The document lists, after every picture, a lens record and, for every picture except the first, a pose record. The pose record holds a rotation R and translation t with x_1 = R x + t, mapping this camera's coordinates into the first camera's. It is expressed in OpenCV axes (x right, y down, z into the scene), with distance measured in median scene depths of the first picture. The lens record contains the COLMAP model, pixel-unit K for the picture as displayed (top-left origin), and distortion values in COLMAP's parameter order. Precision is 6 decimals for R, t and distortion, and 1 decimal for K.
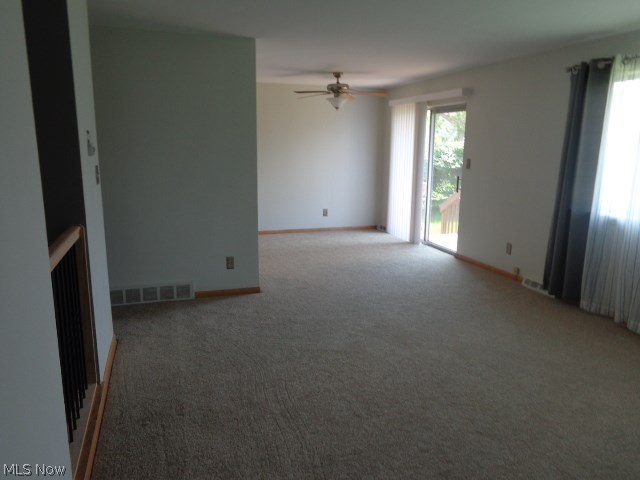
lens RADIAL K [[490.5, 0, 317.8], [0, 490.5, 242.7], [0, 0, 1]] dist [0.003587, 0.014023]
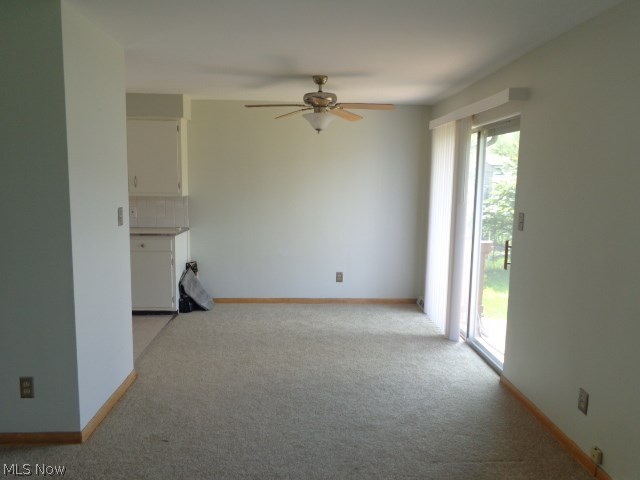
lens RADIAL K [[490.5, 0, 321.6], [0, 490.5, 236.9], [0, 0, 1]] dist [0.003587, 0.014023]
pose [[0.965587, 0.039478, -0.257068, 0.218398], [-0.060549, 0.995376, -0.074571, -0.082779], [0.252935, 0.087570, 0.963512, 0.381831]]
